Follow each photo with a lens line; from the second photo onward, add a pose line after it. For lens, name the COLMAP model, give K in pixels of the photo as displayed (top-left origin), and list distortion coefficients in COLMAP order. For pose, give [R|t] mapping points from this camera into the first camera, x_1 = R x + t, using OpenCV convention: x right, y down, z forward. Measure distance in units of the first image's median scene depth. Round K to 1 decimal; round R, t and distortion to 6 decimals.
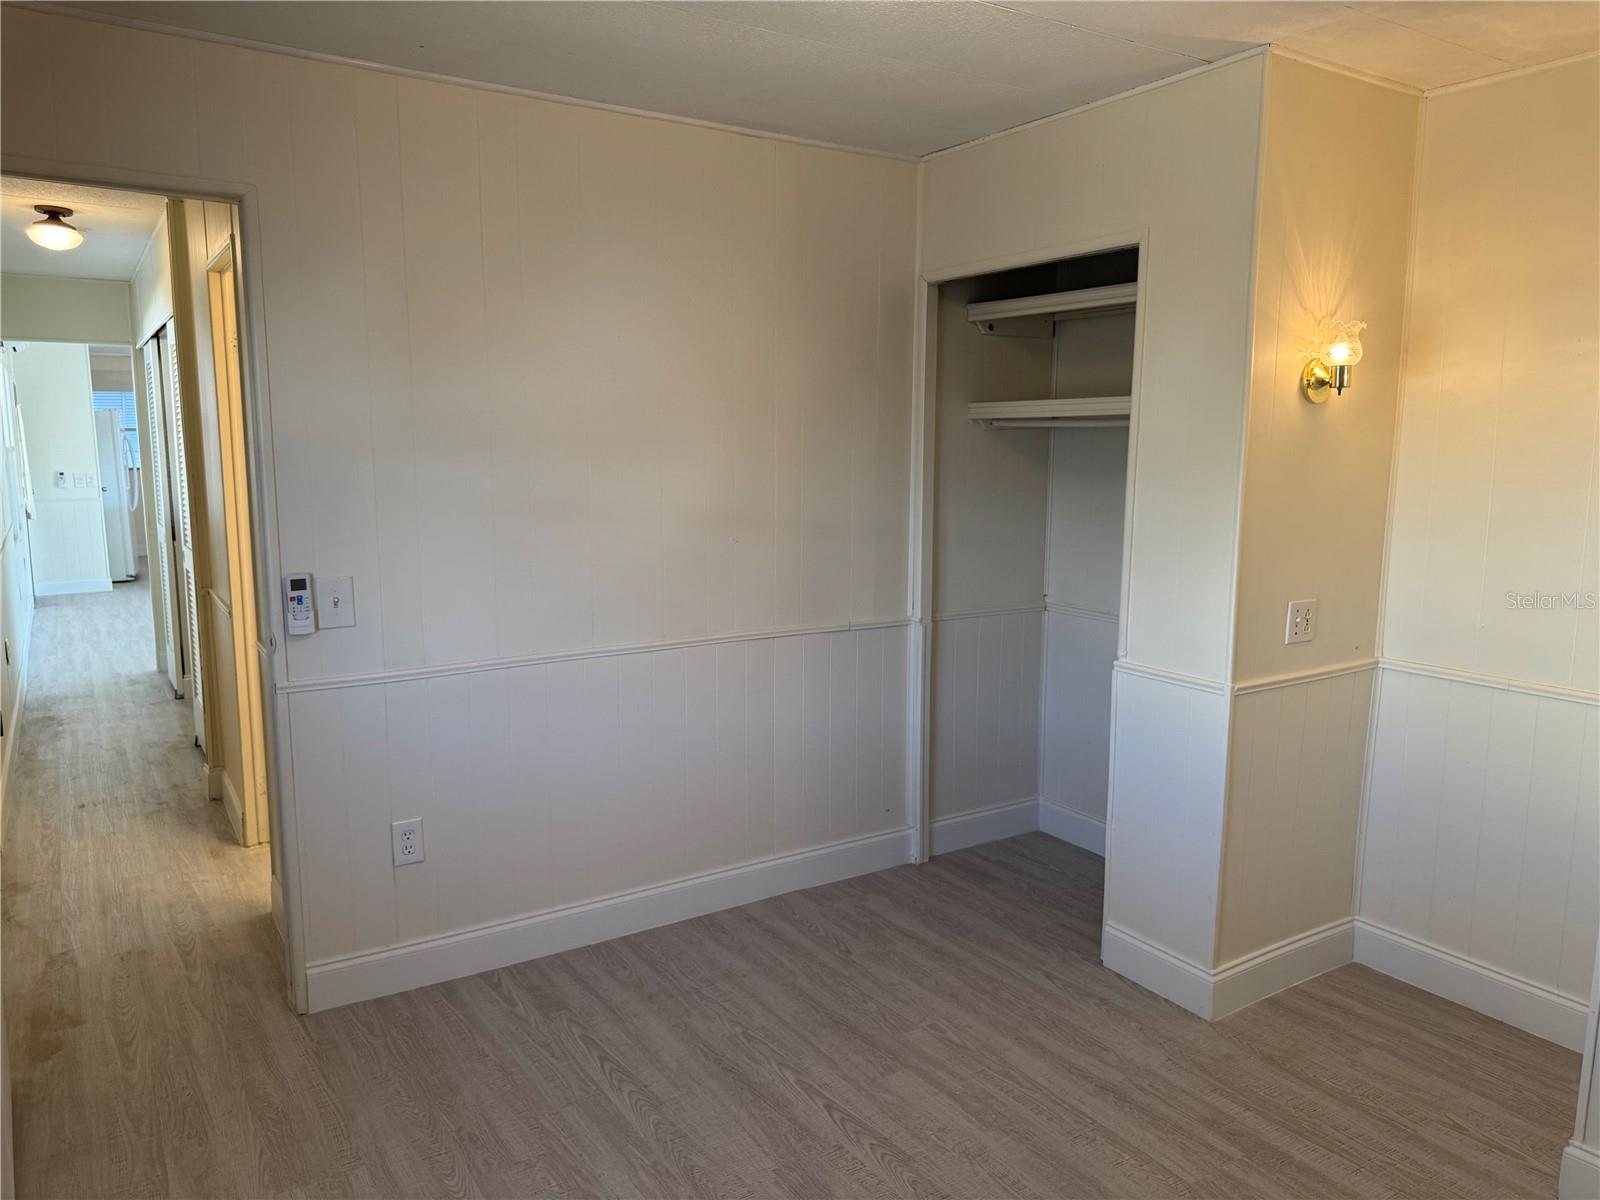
lens RADIAL K [[1131.9, 0, 798.6], [0, 1131.9, 600.8], [0, 0, 1]] dist [0.046694, -0.050661]
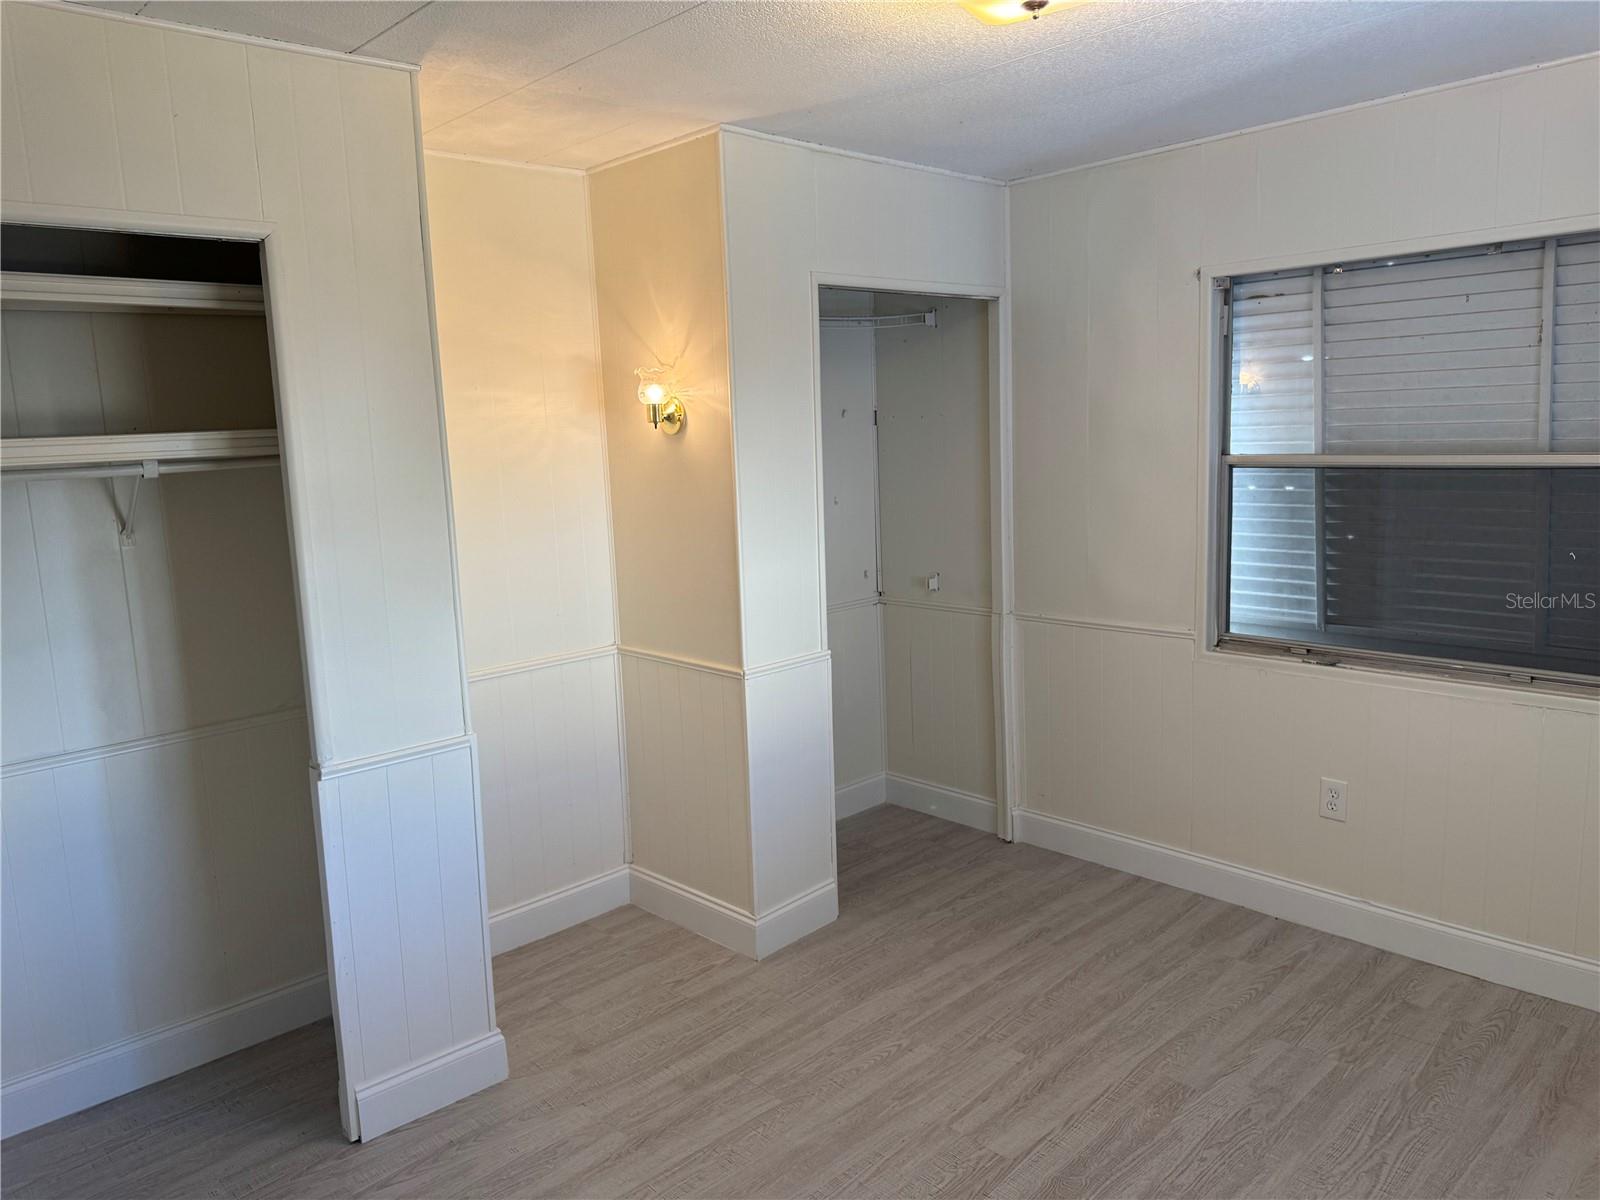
lens RADIAL K [[1131.9, 0, 798.6], [0, 1131.9, 597.6], [0, 0, 1]] dist [0.046694, -0.050661]
pose [[-0.171997, -0.143537, 0.974584, -0.632184], [0.184071, 0.967220, 0.174938, -0.165305], [-0.967747, 0.209482, -0.139938, 0.912280]]
